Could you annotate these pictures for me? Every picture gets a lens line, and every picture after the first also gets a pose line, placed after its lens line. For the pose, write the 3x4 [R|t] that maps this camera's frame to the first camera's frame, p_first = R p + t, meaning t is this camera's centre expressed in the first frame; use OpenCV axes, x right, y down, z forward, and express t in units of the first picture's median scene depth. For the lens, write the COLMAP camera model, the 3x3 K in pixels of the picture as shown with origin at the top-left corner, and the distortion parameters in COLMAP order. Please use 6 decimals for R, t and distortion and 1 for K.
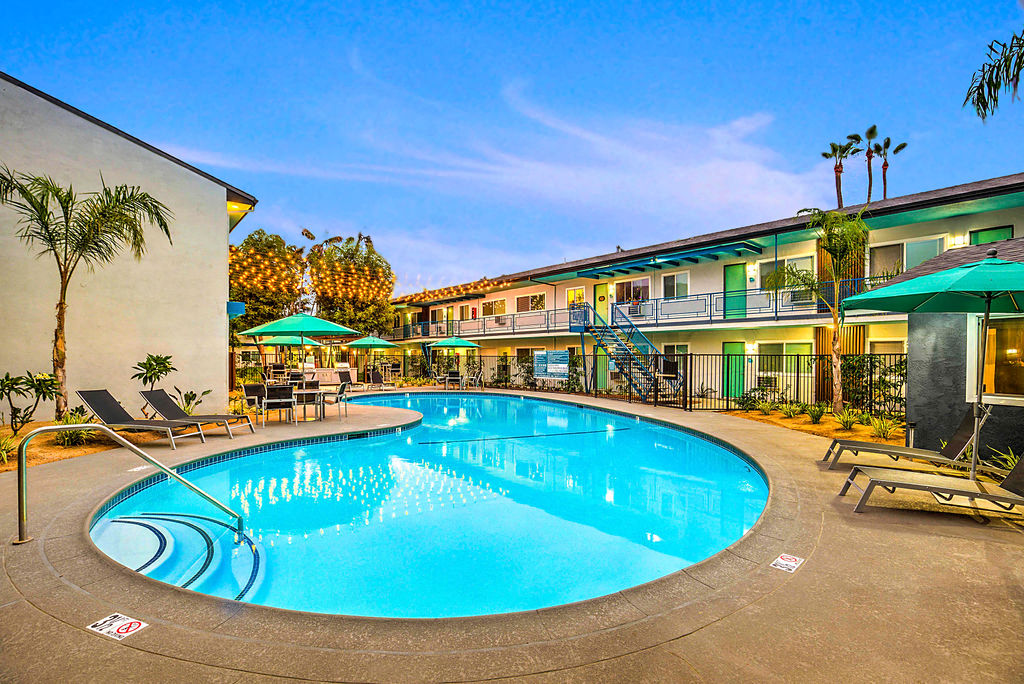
lens RADIAL K [[475.7, 0, 513.2], [0, 475.7, 359.2], [0, 0, 1]] dist [-0.001108, 0.000841]
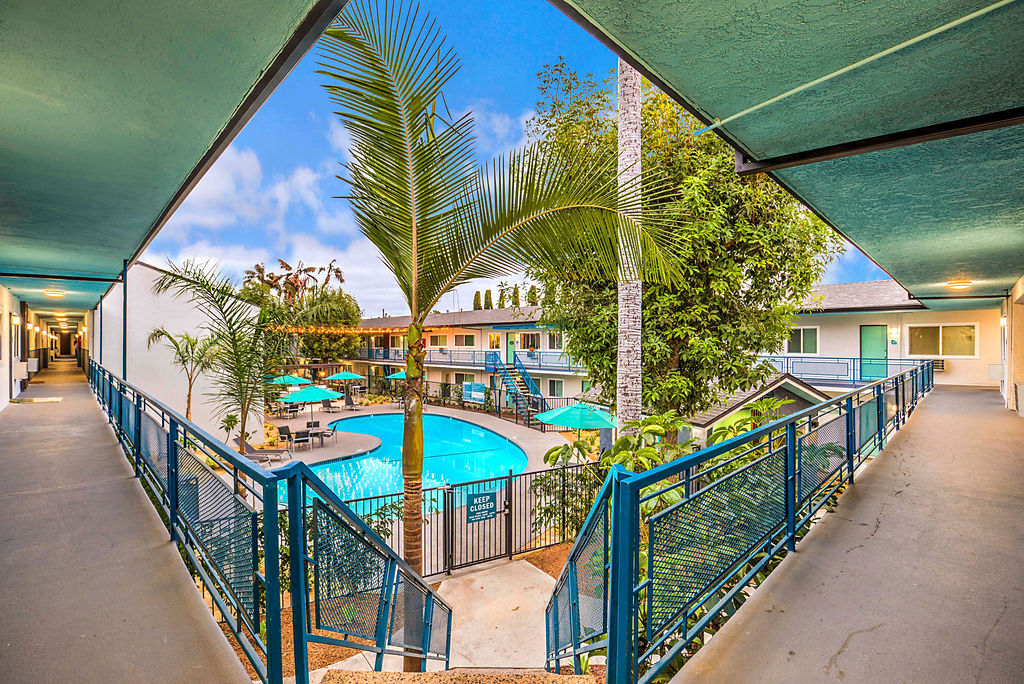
lens RADIAL K [[475.7, 0, 515.0], [0, 475.7, 337.6], [0, 0, 1]] dist [-0.001108, 0.000841]
pose [[0.997121, -0.005694, 0.075609, 0.065188], [0.006316, 0.999948, -0.007993, -0.095924], [-0.075560, 0.008447, 0.997106, -0.302490]]
